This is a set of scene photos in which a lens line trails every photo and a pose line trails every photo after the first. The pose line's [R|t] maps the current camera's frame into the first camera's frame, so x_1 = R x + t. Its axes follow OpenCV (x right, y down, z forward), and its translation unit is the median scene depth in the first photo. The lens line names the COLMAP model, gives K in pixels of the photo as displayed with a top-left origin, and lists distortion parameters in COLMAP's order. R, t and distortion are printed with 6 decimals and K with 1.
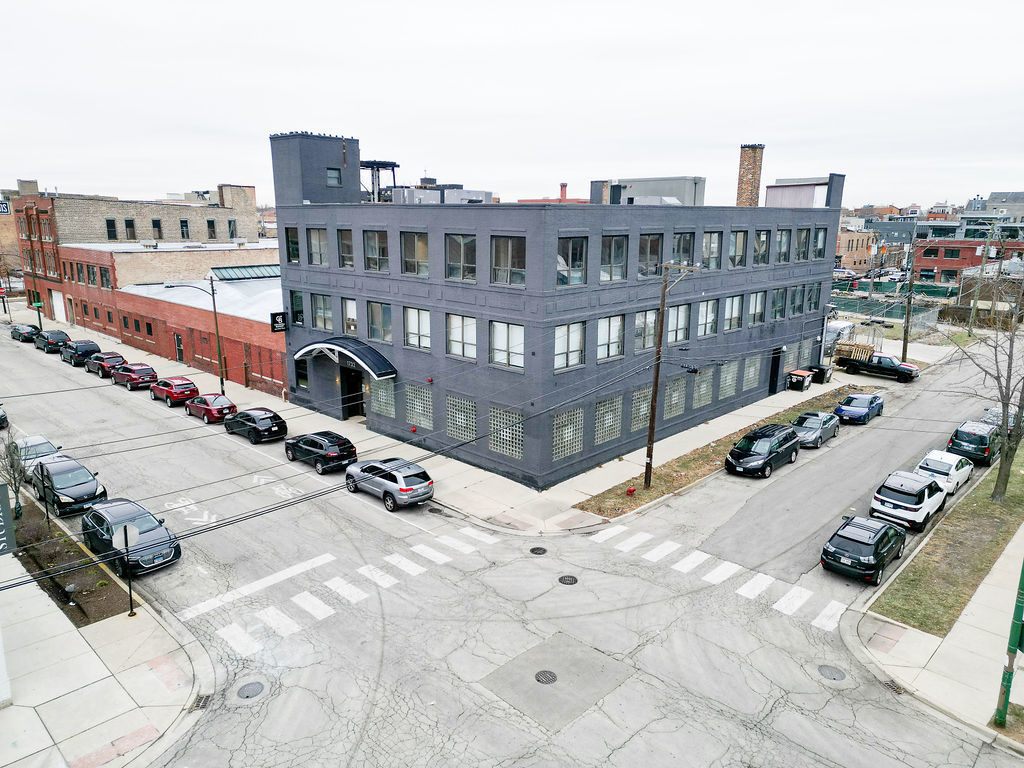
lens RADIAL K [[714.3, 0, 512.0], [0, 714.3, 384.0], [0, 0, 1]] dist [0.057581, -0.001978]
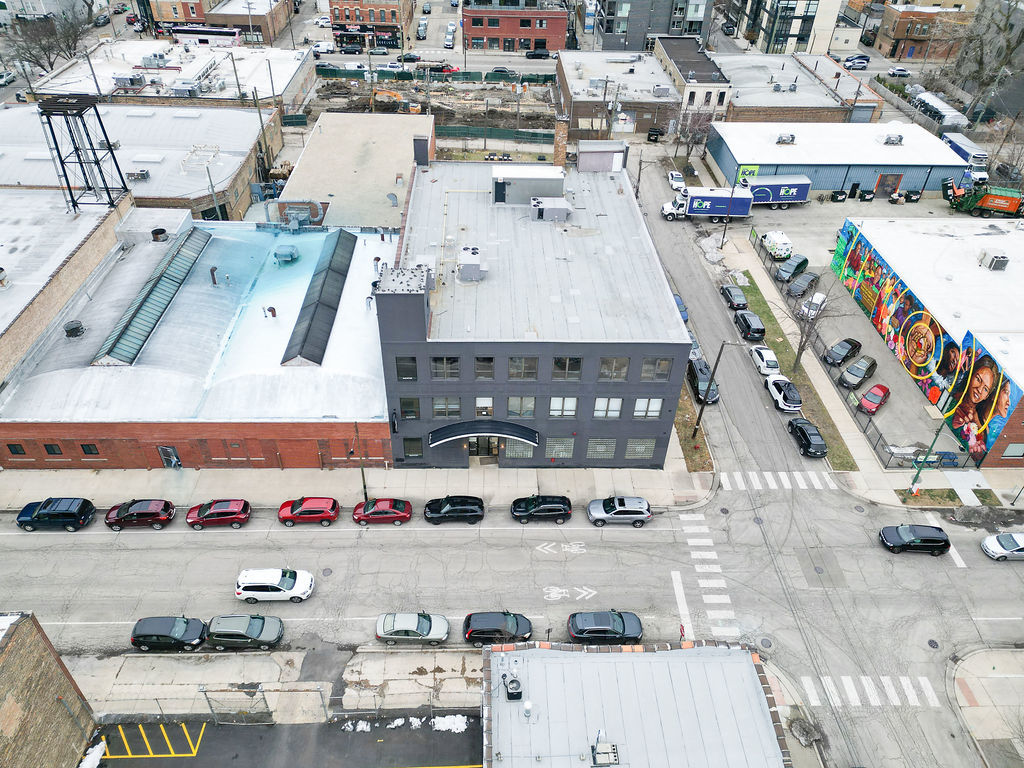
lens RADIAL K [[723.1, 0, 512.0], [0, 723.1, 384.0], [0, 0, 1]] dist [0.032046, -0.007119]
pose [[0.704705, -0.435789, 0.559891, -1.051795], [0.140123, 0.859076, 0.492294, -0.895095], [-0.695526, -0.268469, 0.666460, 0.098478]]
